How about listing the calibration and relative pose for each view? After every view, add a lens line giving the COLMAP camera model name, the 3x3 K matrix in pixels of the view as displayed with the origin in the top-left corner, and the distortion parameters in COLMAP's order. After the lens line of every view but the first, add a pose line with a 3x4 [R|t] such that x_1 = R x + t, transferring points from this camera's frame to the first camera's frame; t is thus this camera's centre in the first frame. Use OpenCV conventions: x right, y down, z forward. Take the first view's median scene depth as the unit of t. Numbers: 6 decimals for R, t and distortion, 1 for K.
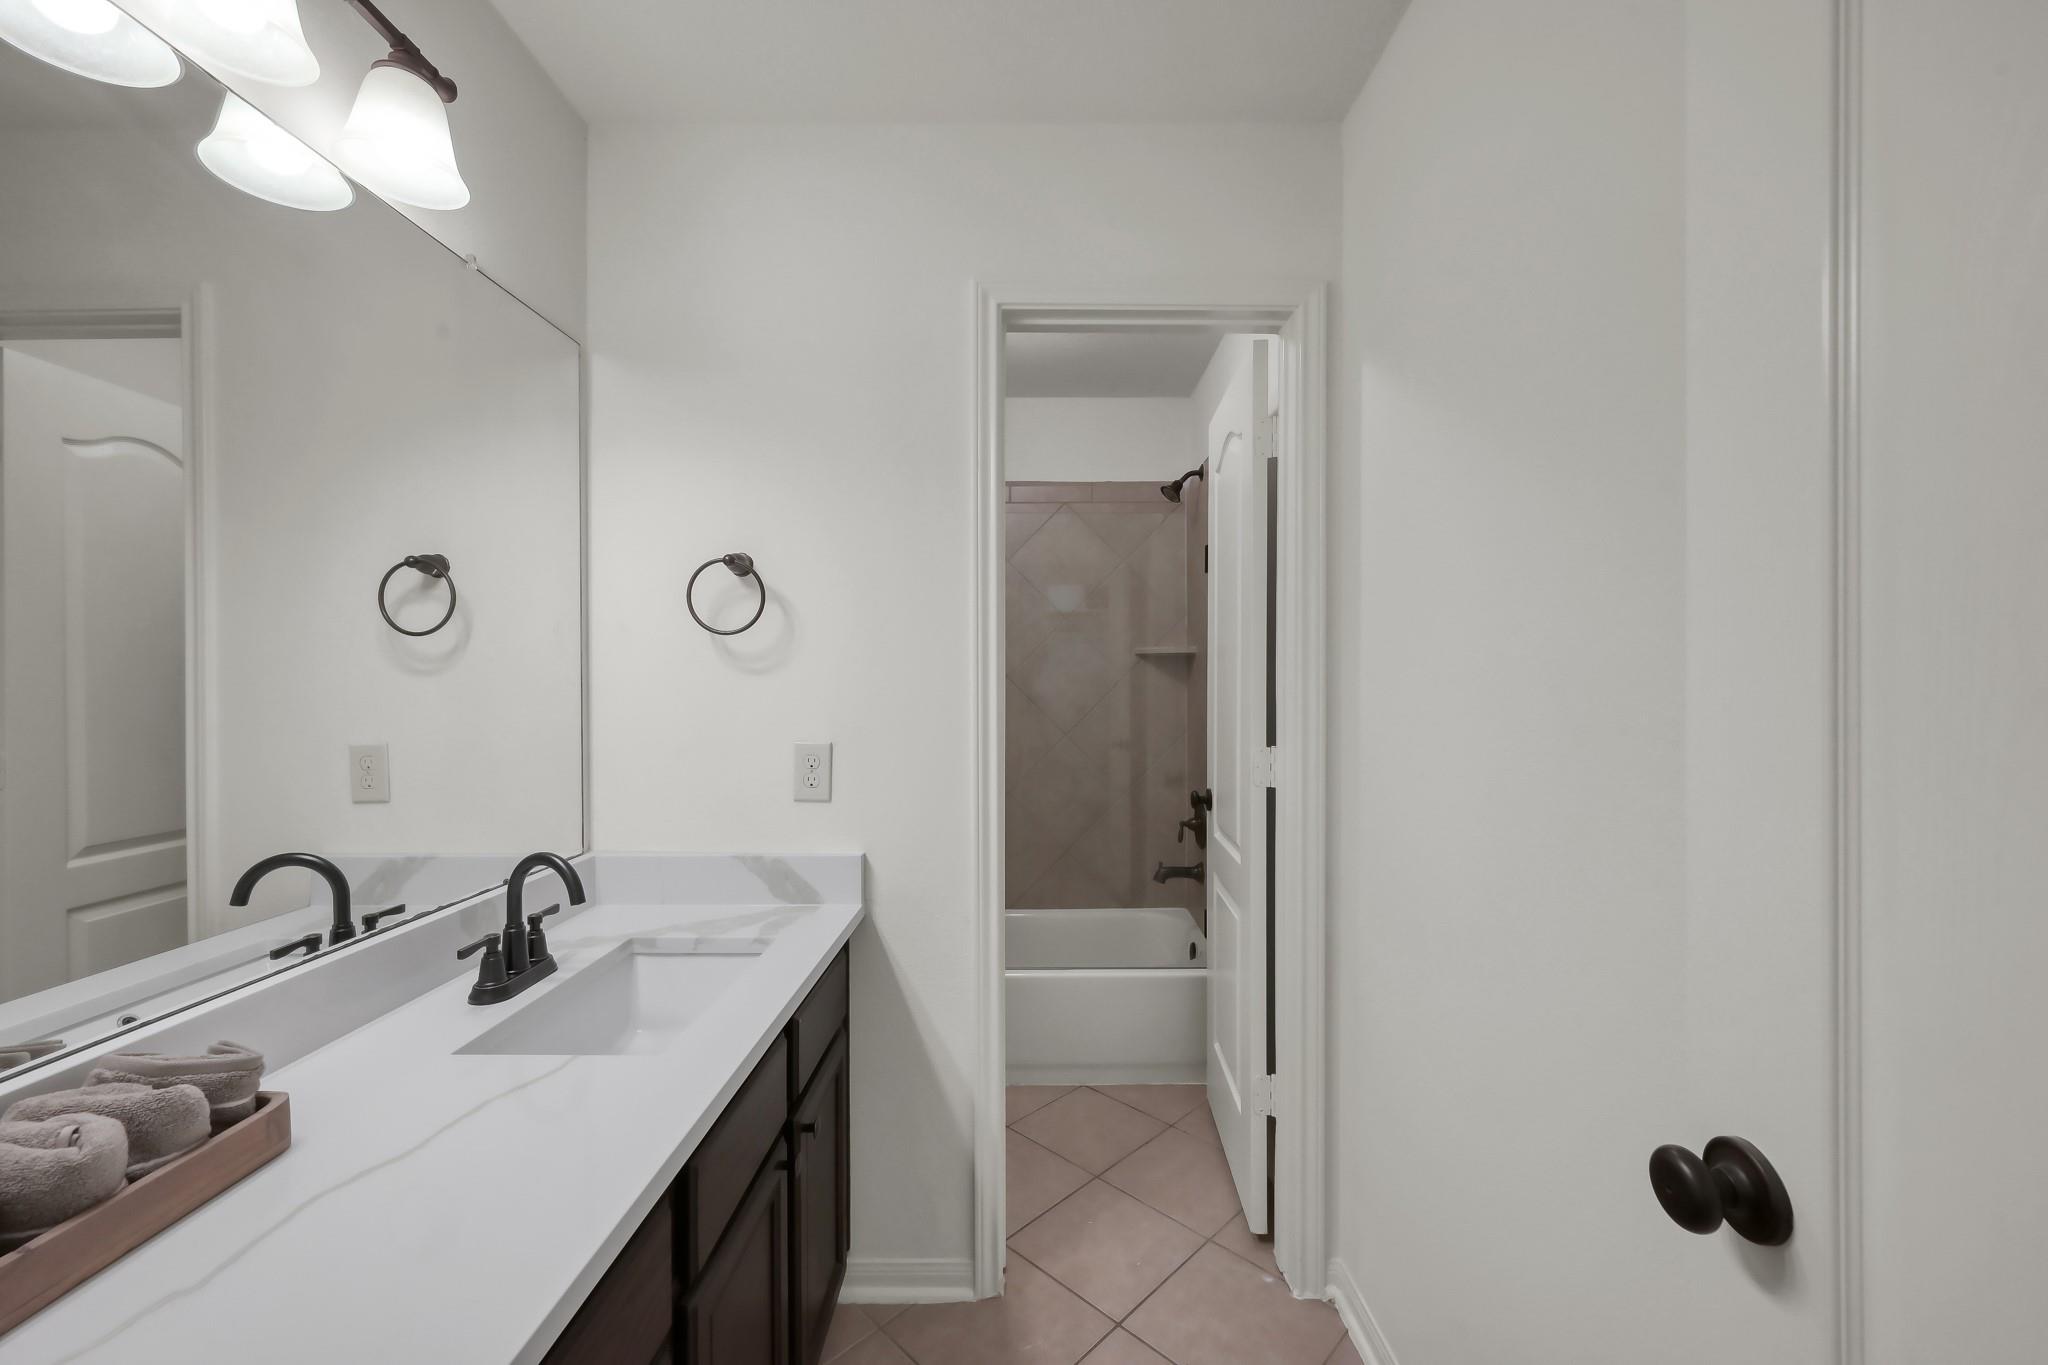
lens RADIAL K [[804.2, 0, 1030.9], [0, 804.2, 686.2], [0, 0, 1]] dist [-0.001868, 0.000246]
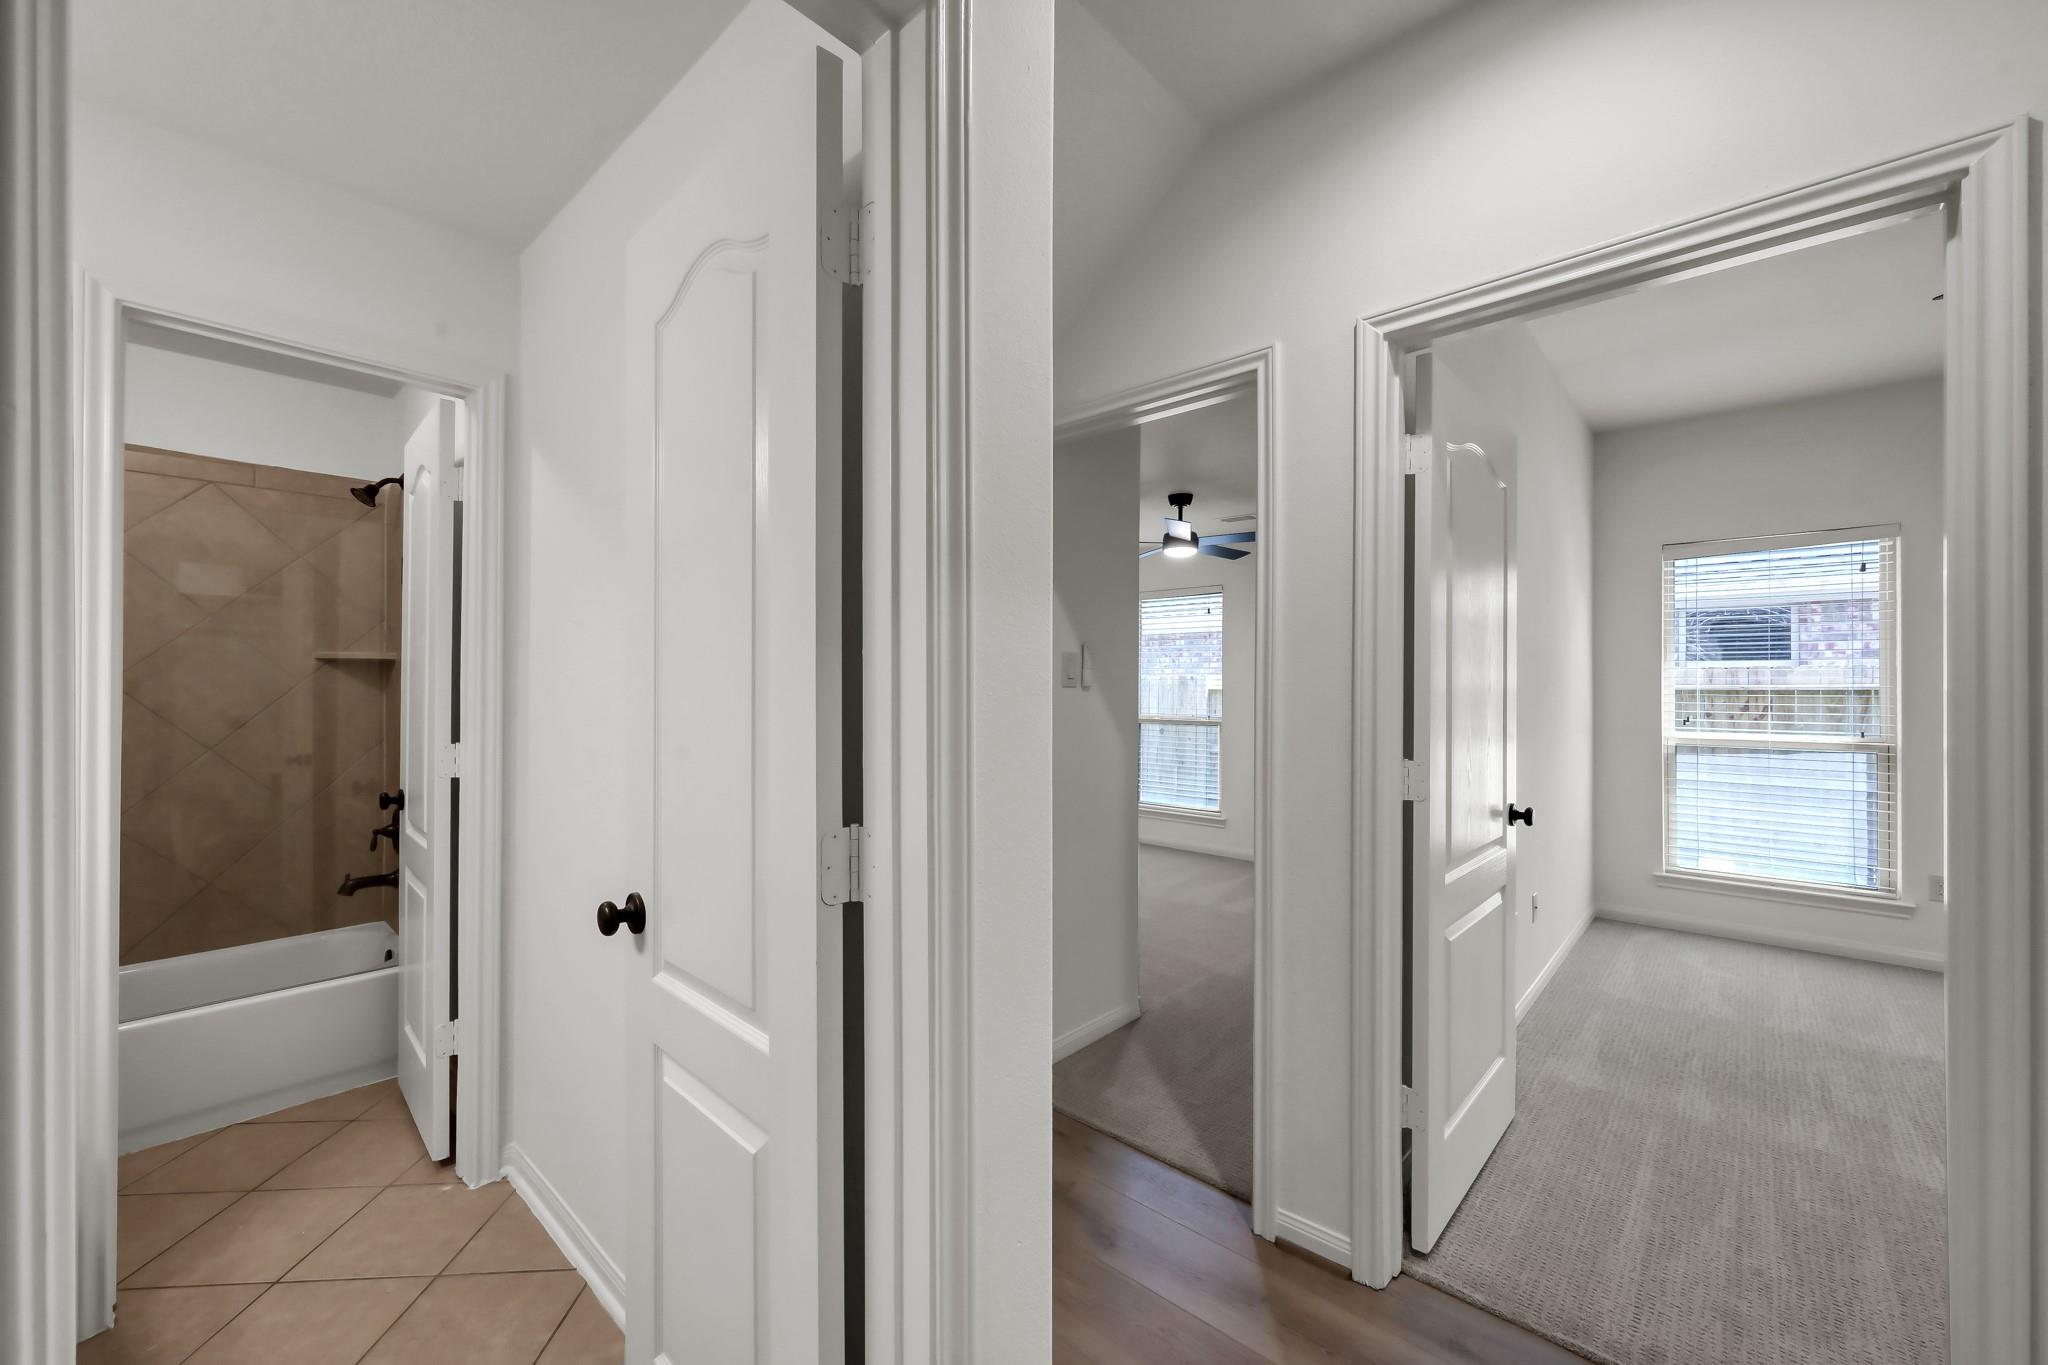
lens RADIAL K [[804.2, 0, 1024.4], [0, 804.2, 689.3], [0, 0, 1]] dist [-0.001868, 0.000246]
pose [[0.670177, 0.006277, 0.742175, -0.017300], [-0.000960, 0.999971, -0.007590, 0.002946], [-0.742200, 0.004374, 0.670164, -0.366910]]
